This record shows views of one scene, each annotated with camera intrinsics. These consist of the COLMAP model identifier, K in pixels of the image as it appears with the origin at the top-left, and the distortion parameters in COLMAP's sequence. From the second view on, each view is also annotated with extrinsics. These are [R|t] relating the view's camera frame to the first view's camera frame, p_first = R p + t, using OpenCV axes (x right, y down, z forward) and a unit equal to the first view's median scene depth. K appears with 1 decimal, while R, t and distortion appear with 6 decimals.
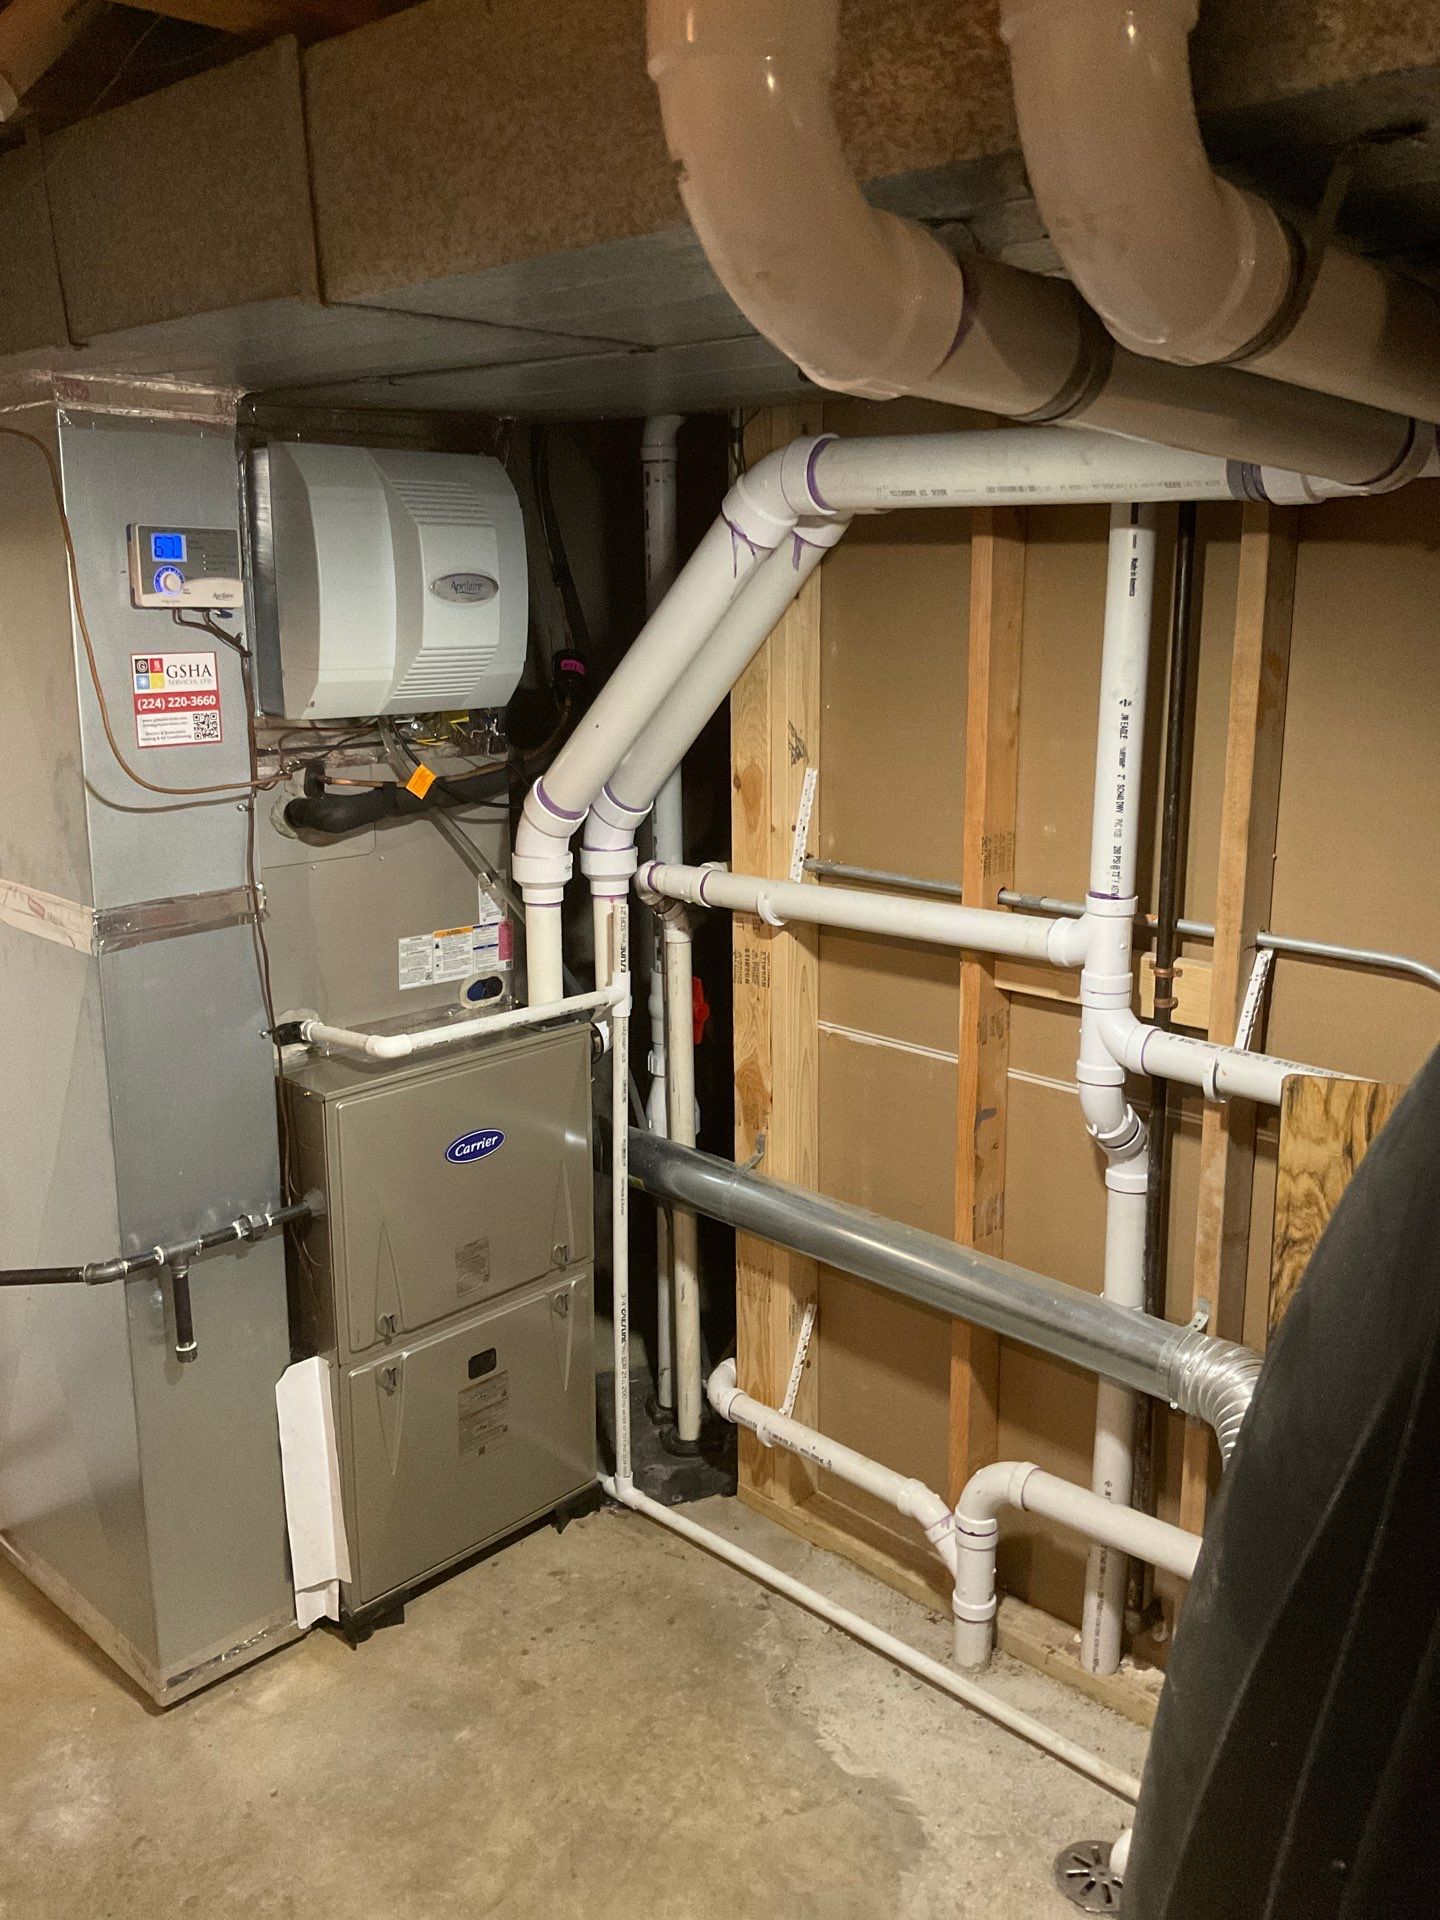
lens RADIAL K [[1591.9, 0, 718.1], [0, 1591.9, 947.2], [0, 0, 1]] dist [0.096664, -0.173367]
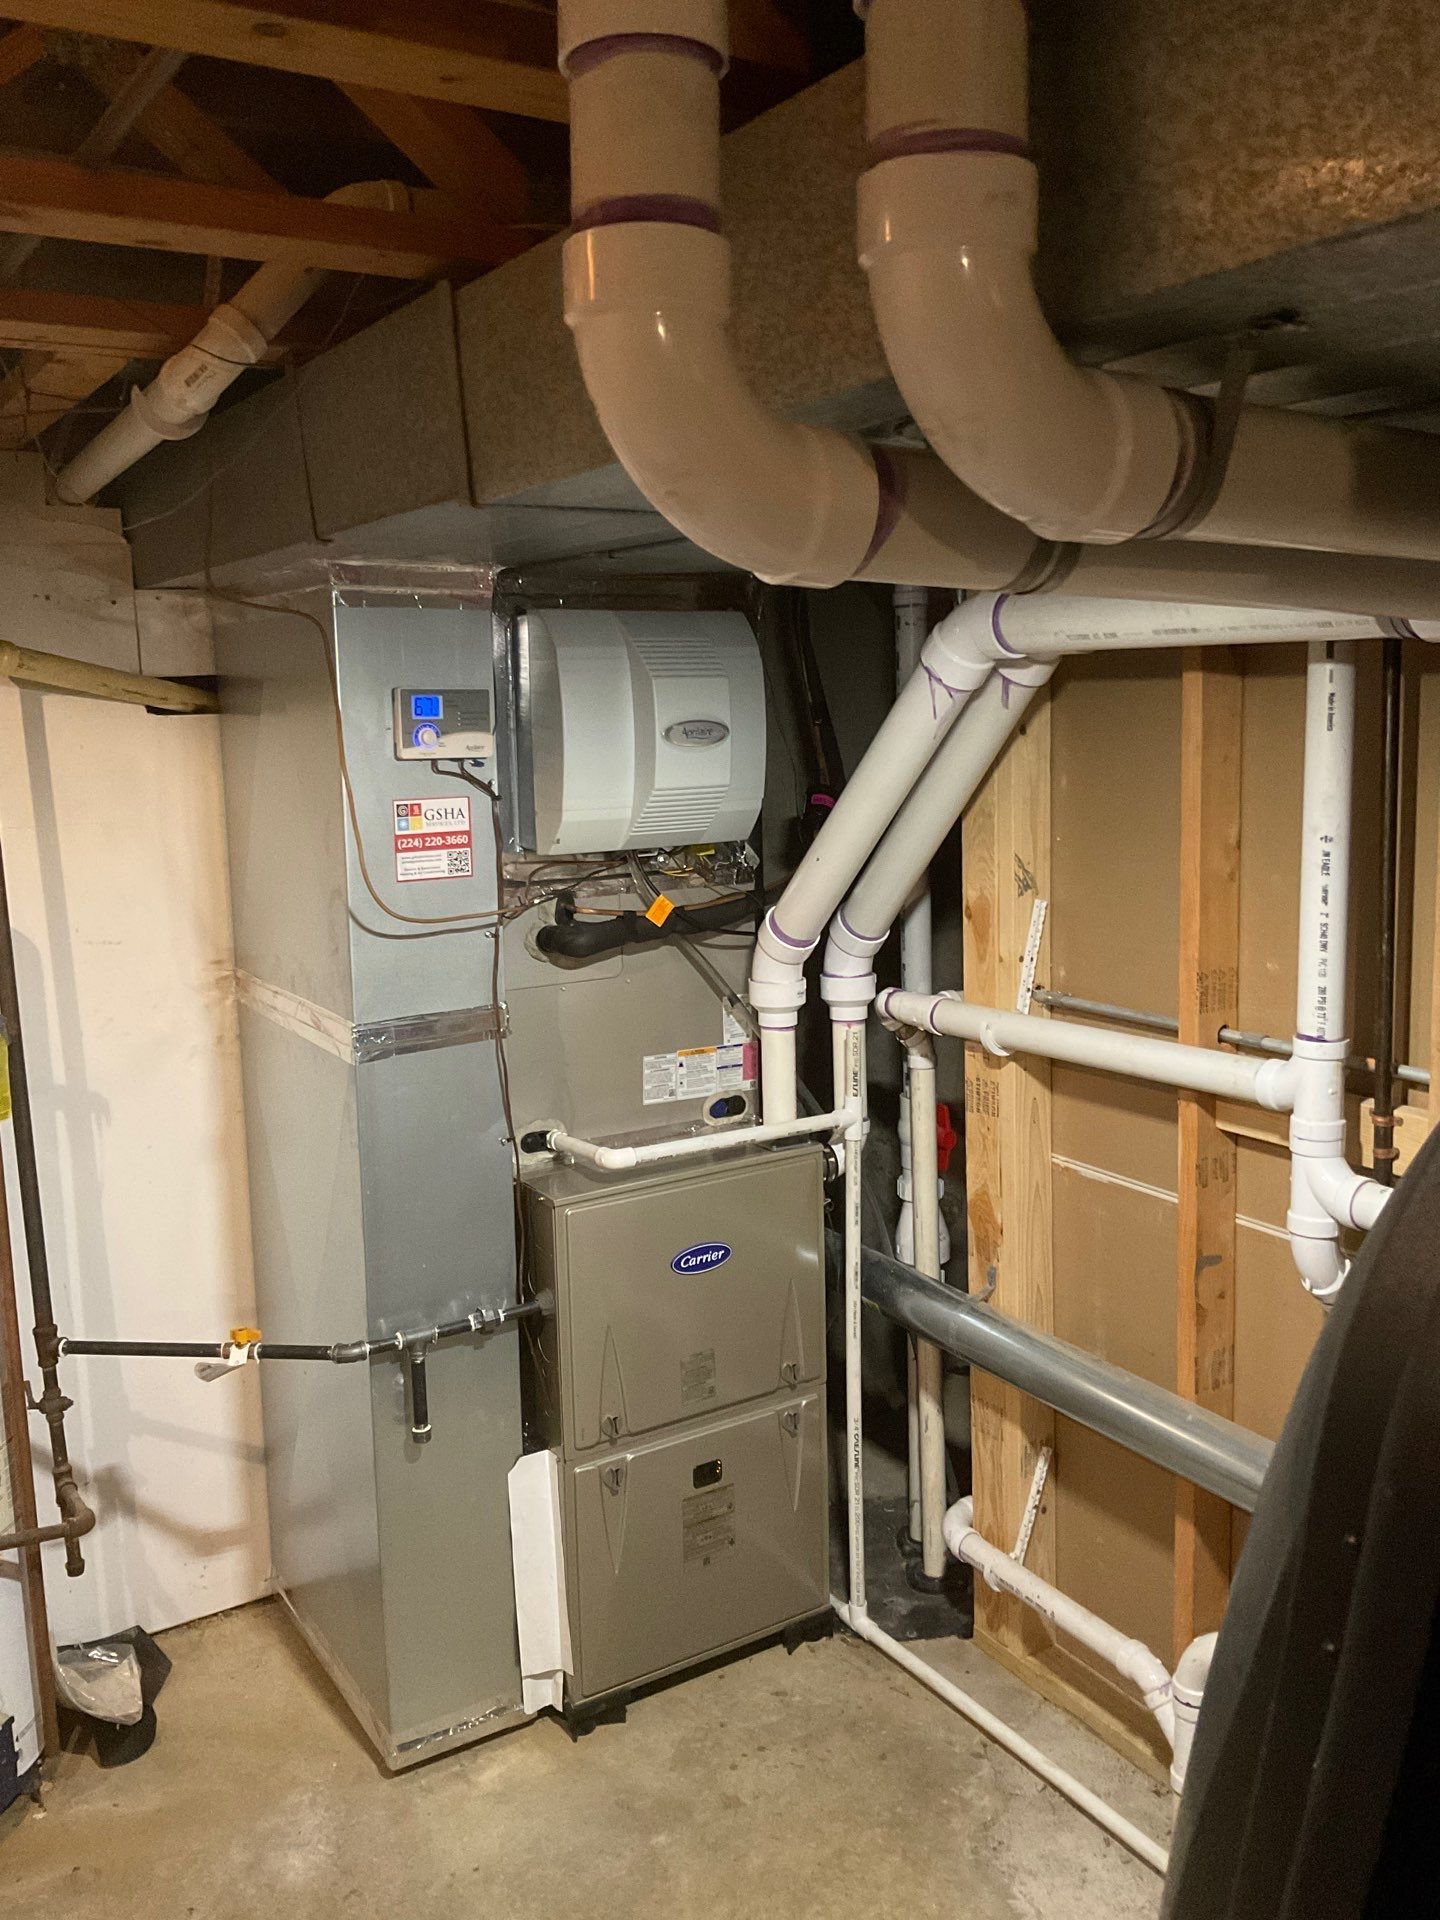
lens RADIAL K [[1591.9, 0, 710.6], [0, 1591.9, 948.0], [0, 0, 1]] dist [0.096664, -0.173367]
pose [[0.968043, 0.014544, -0.250363, 0.115522], [-0.032394, 0.997205, -0.067326, -0.008051], [0.248685, 0.073285, 0.965808, -0.021513]]
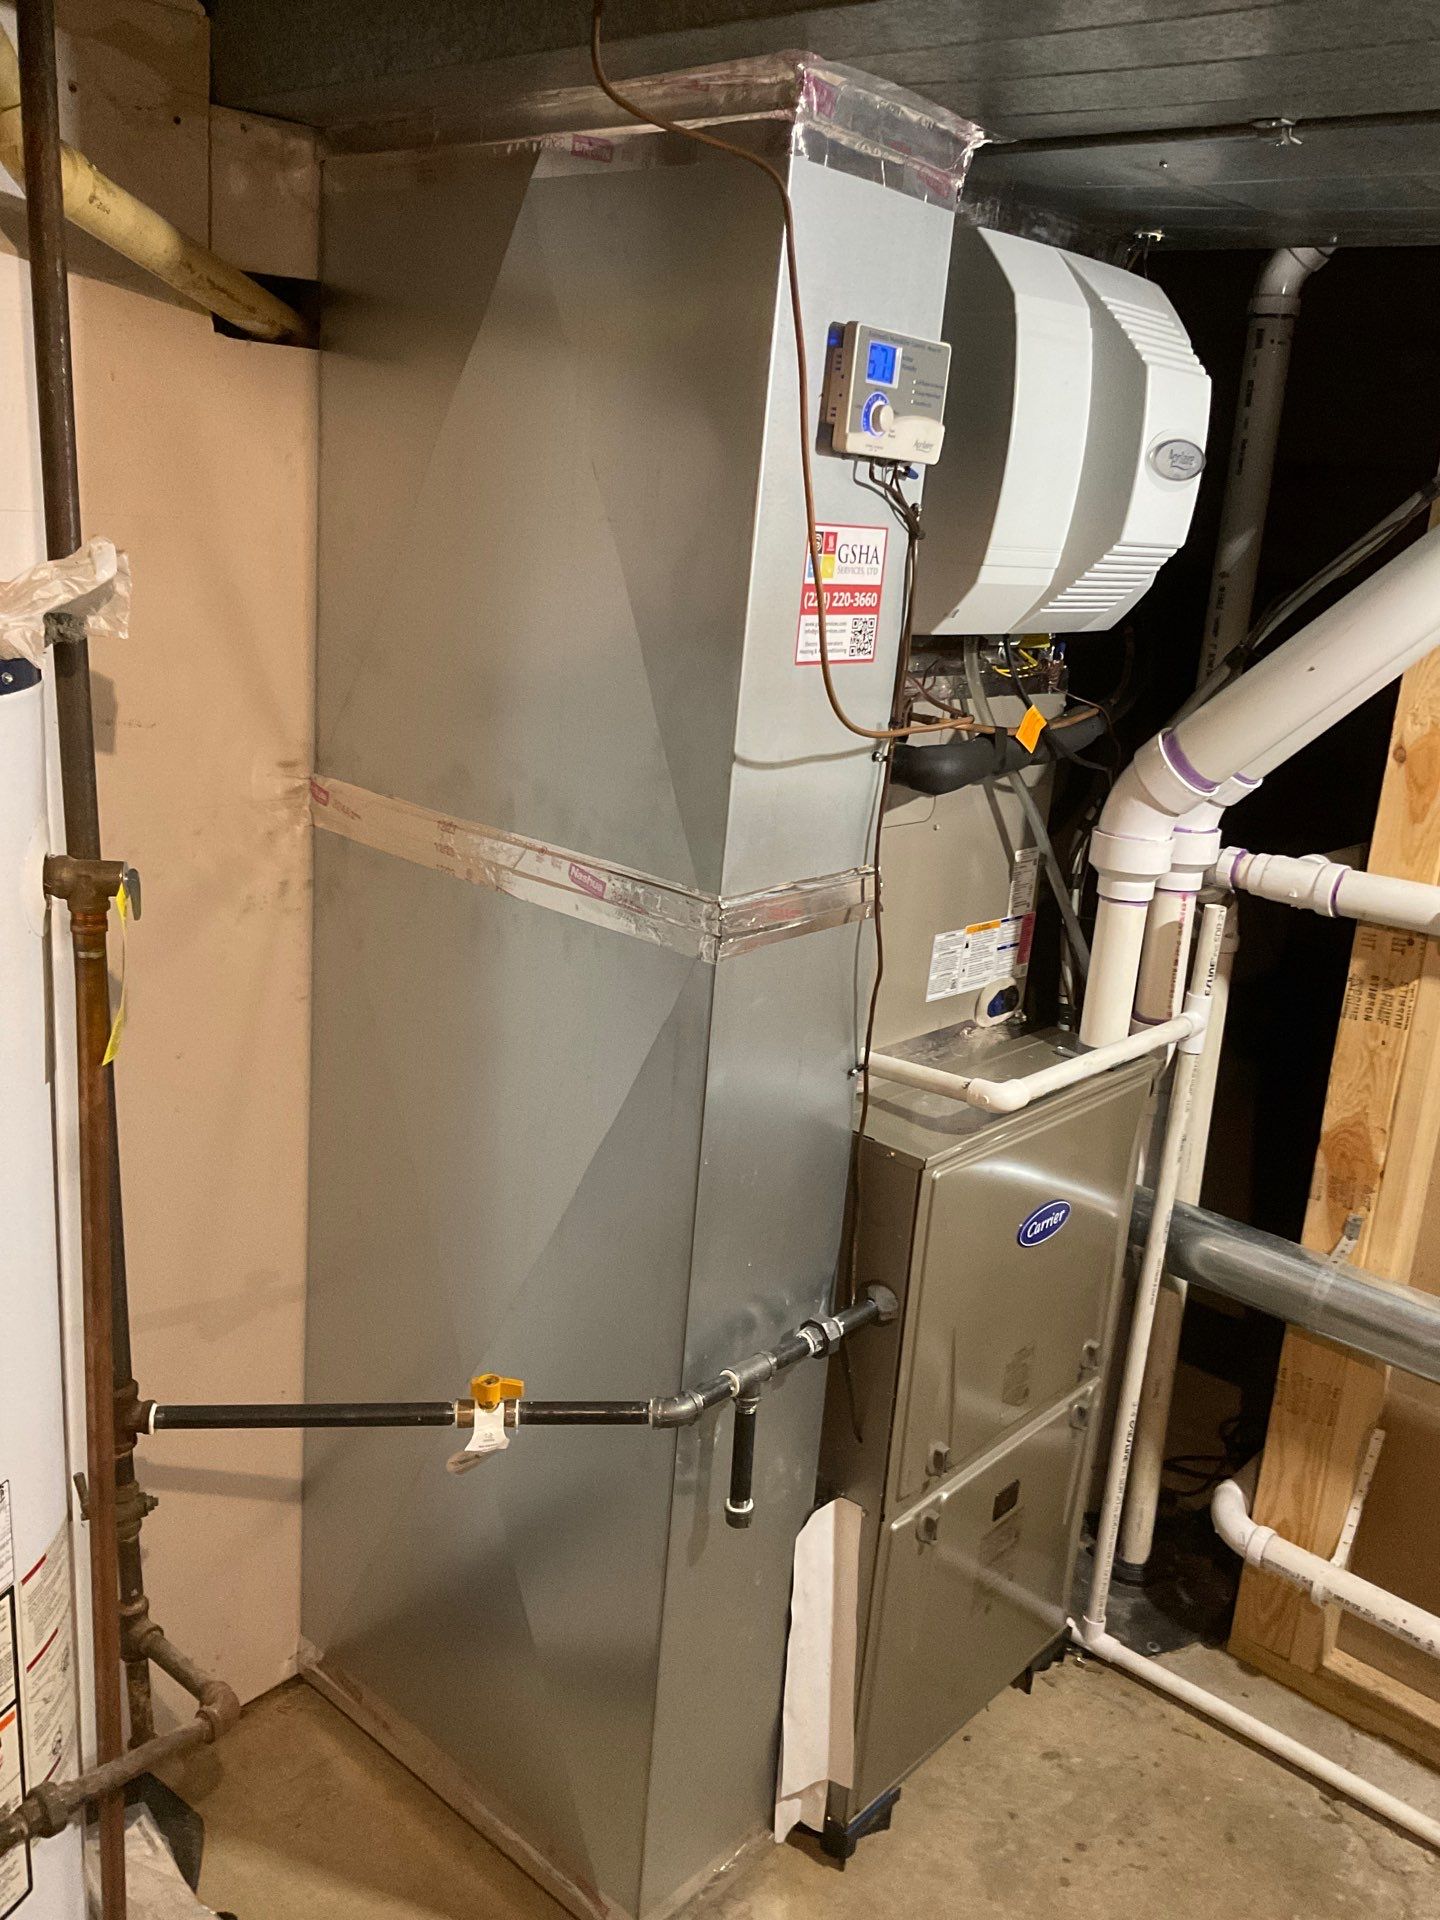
lens RADIAL K [[1591.9, 0, 712.6], [0, 1591.9, 952.0], [0, 0, 1]] dist [0.096664, -0.173367]
pose [[0.996782, 0.064975, 0.046936, -0.361234], [-0.067235, 0.996568, 0.048296, -0.028162], [-0.043637, -0.051296, 0.997730, 0.276358]]
